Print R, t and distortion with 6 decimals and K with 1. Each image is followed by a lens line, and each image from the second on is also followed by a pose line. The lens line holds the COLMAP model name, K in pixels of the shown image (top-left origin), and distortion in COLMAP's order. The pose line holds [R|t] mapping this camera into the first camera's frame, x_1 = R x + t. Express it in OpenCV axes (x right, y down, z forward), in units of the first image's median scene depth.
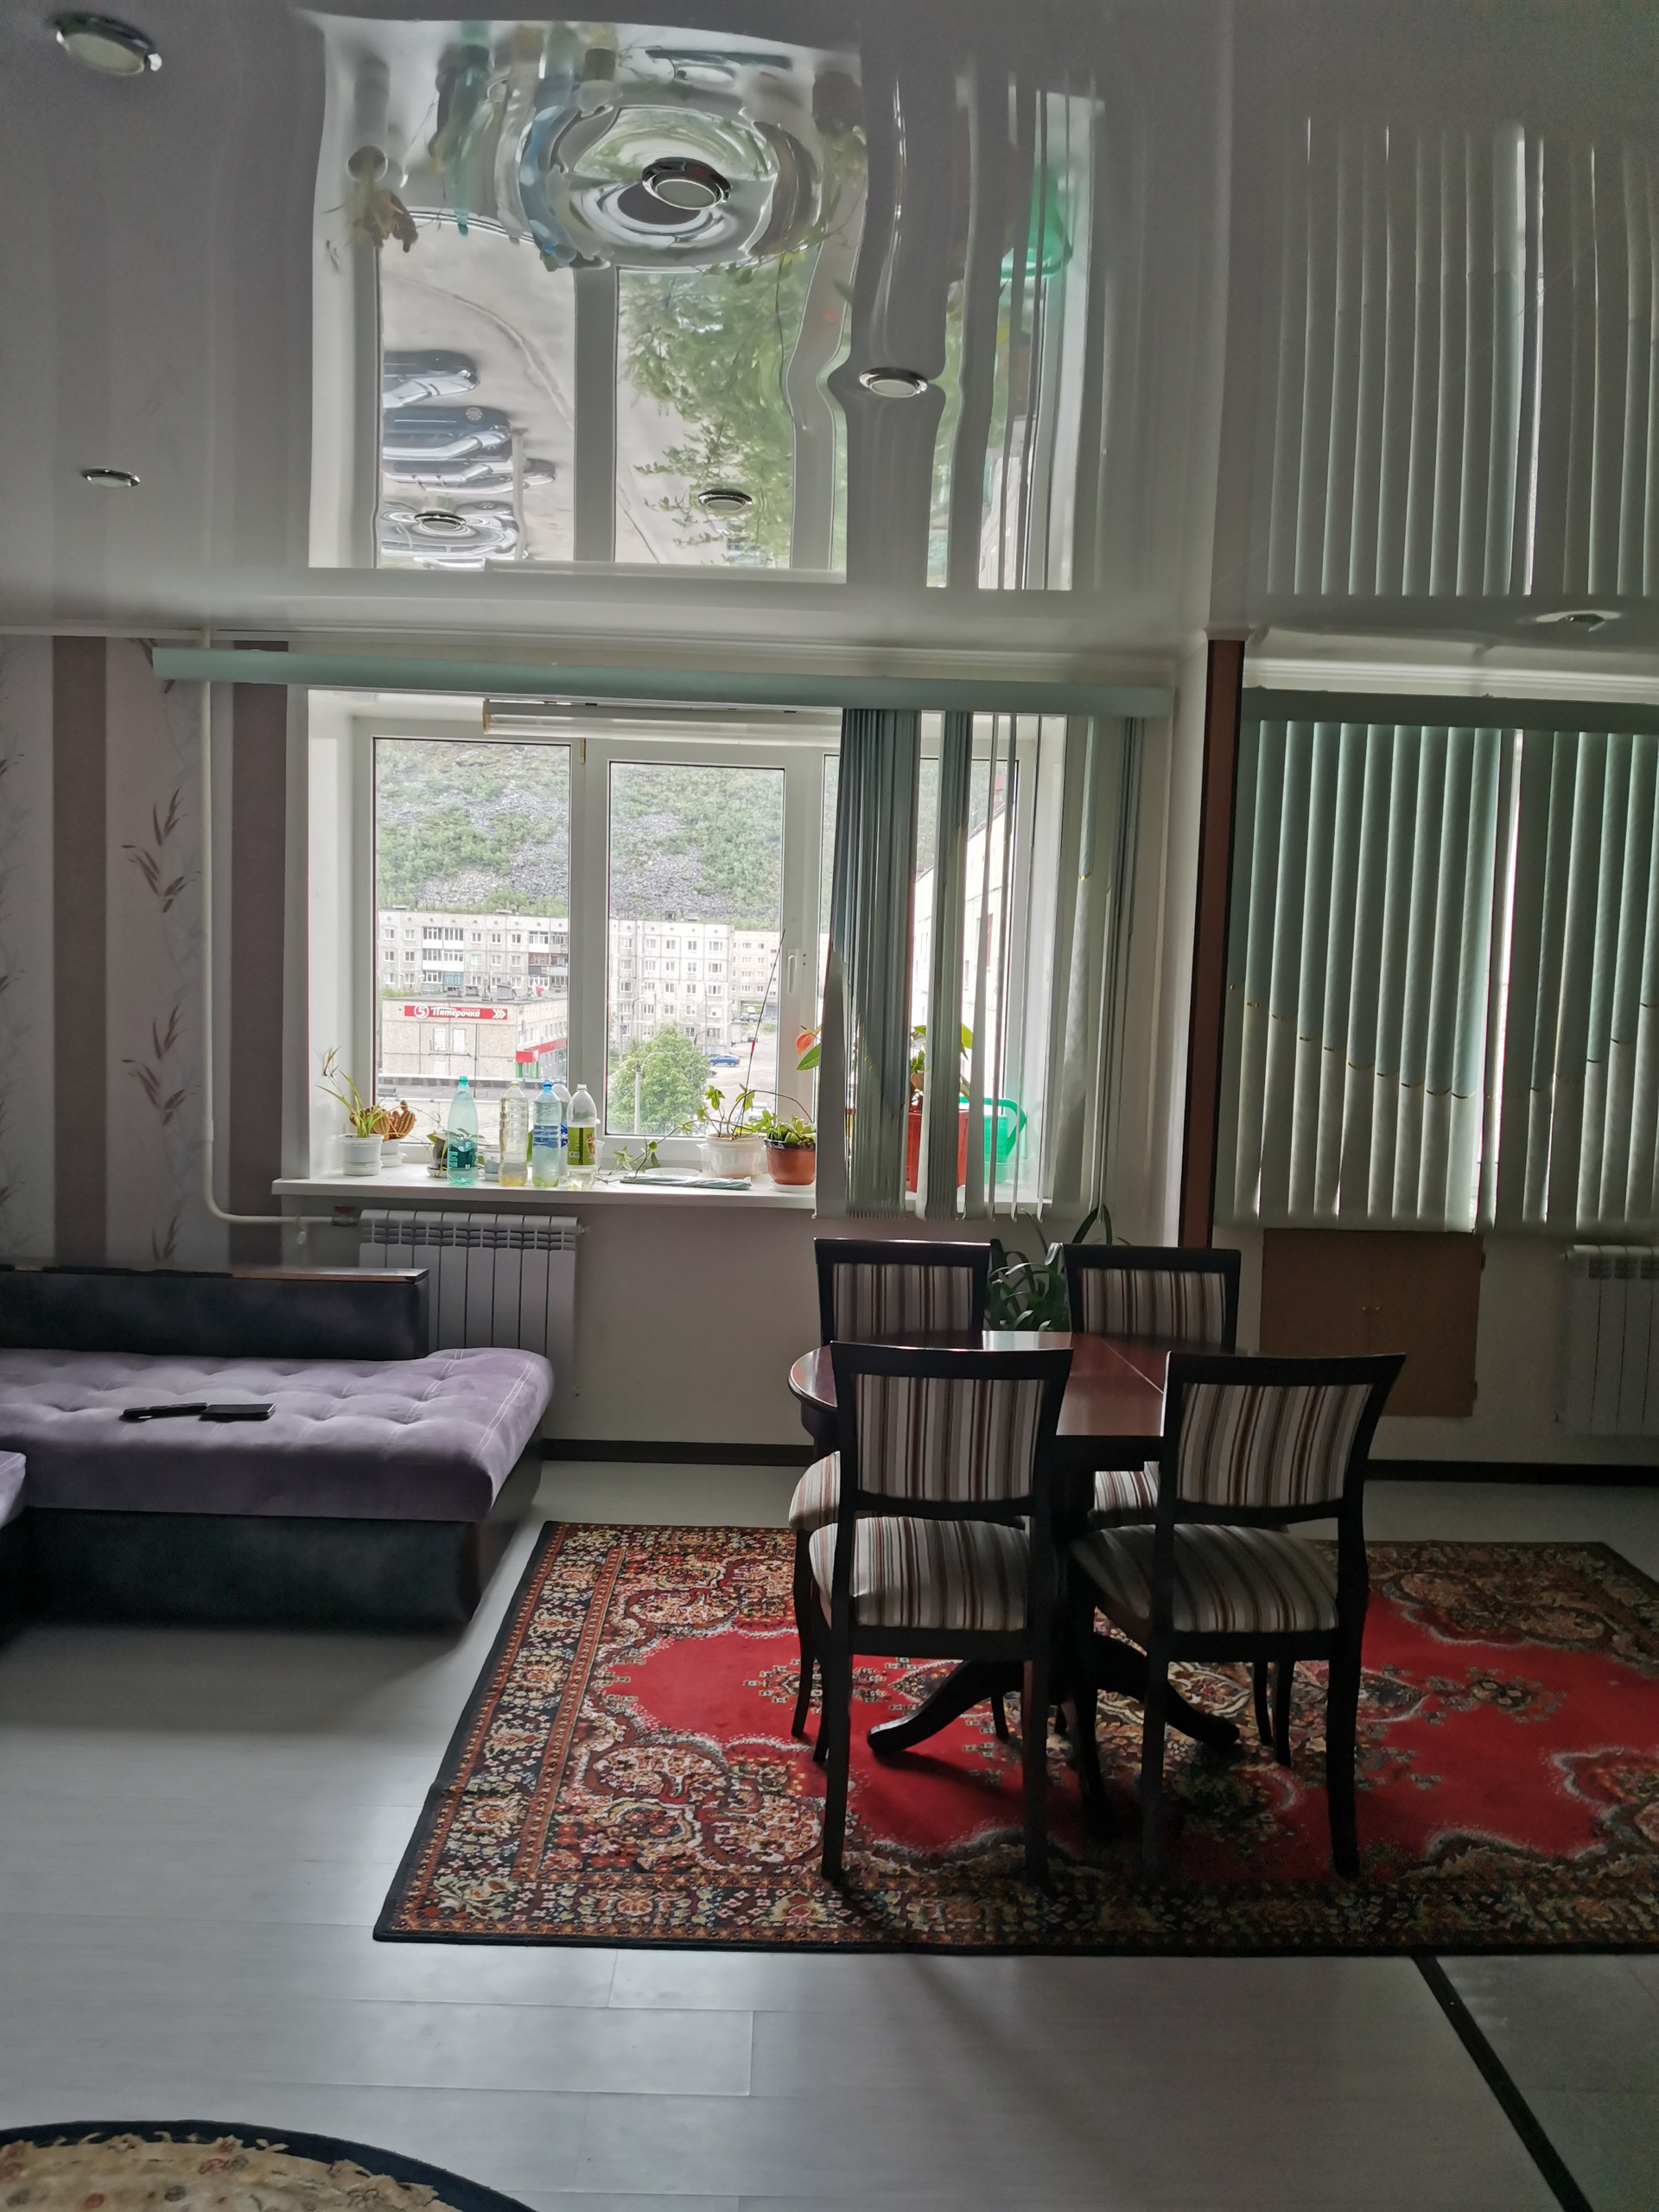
lens RADIAL K [[1675.6, 0, 824.6], [0, 1675.6, 1112.4], [0, 0, 1]] dist [-0.008598, -0.002509]
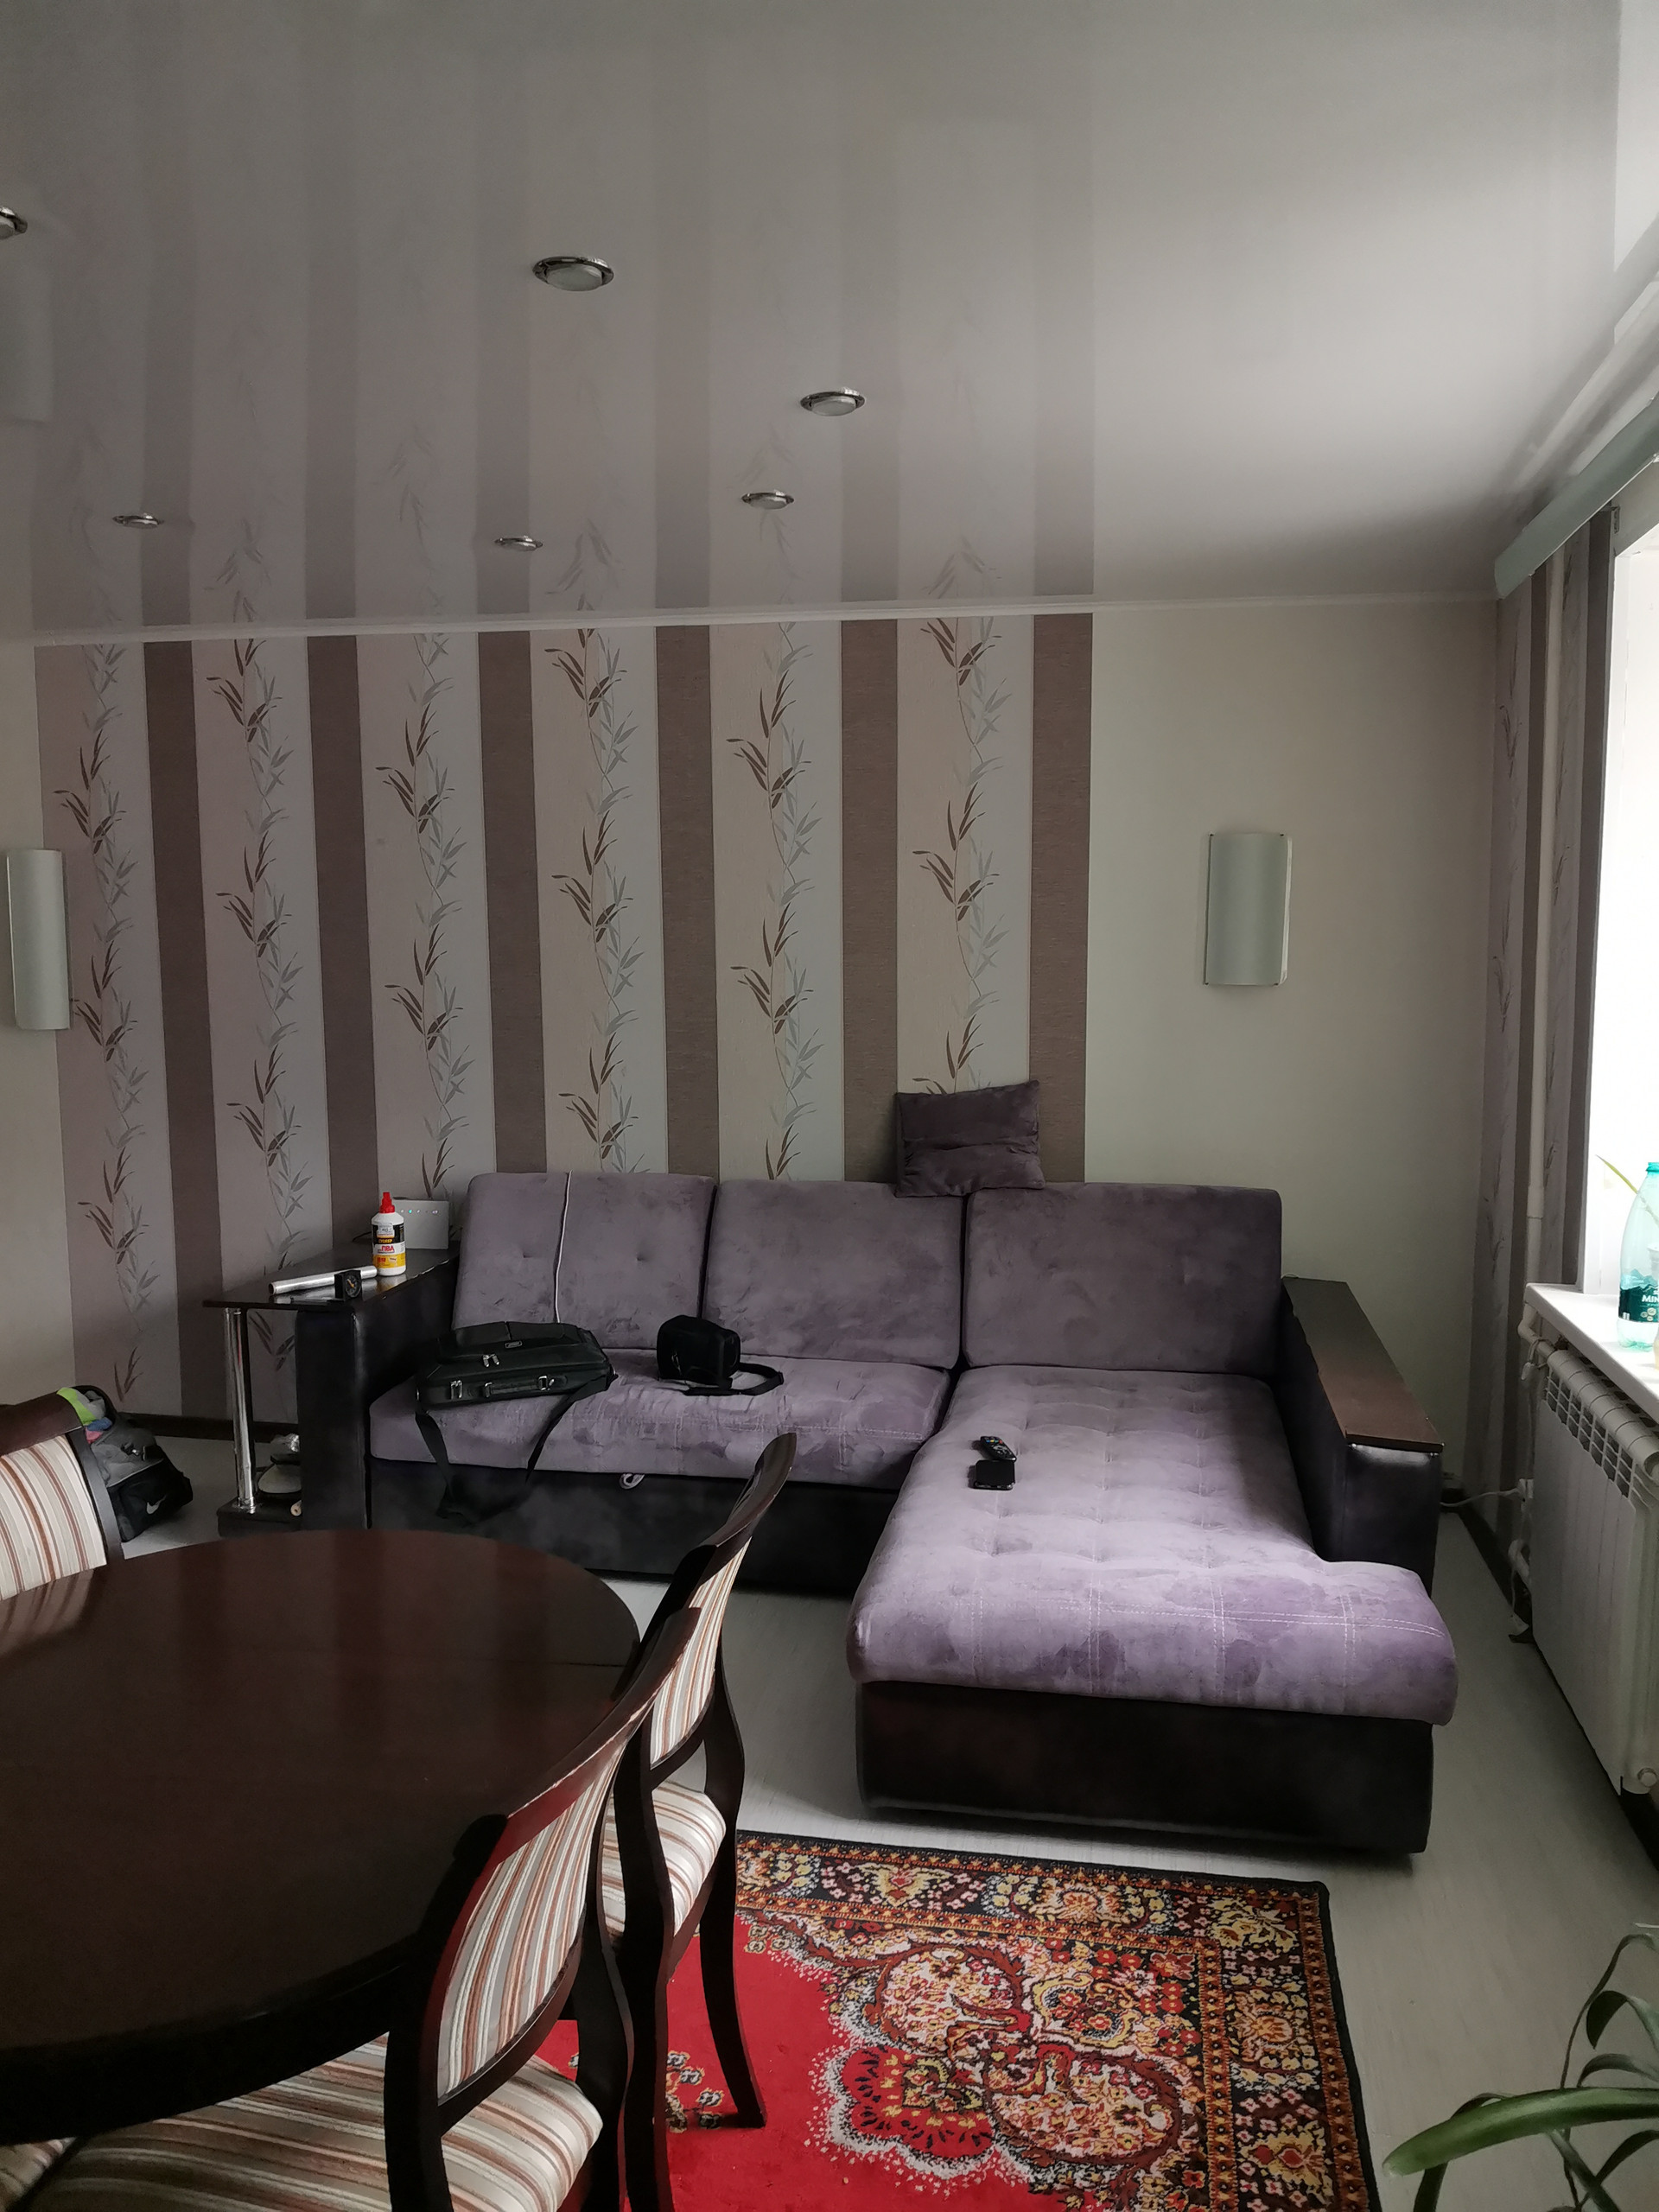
lens RADIAL K [[1675.6, 0, 824.6], [0, 1675.6, 1112.4], [0, 0, 1]] dist [-0.008598, -0.002509]
pose [[-0.215880, 0.070956, -0.973838, 0.576602], [-0.079051, 0.992812, 0.089862, -0.099272], [0.973215, 0.096382, -0.208720, 1.179174]]
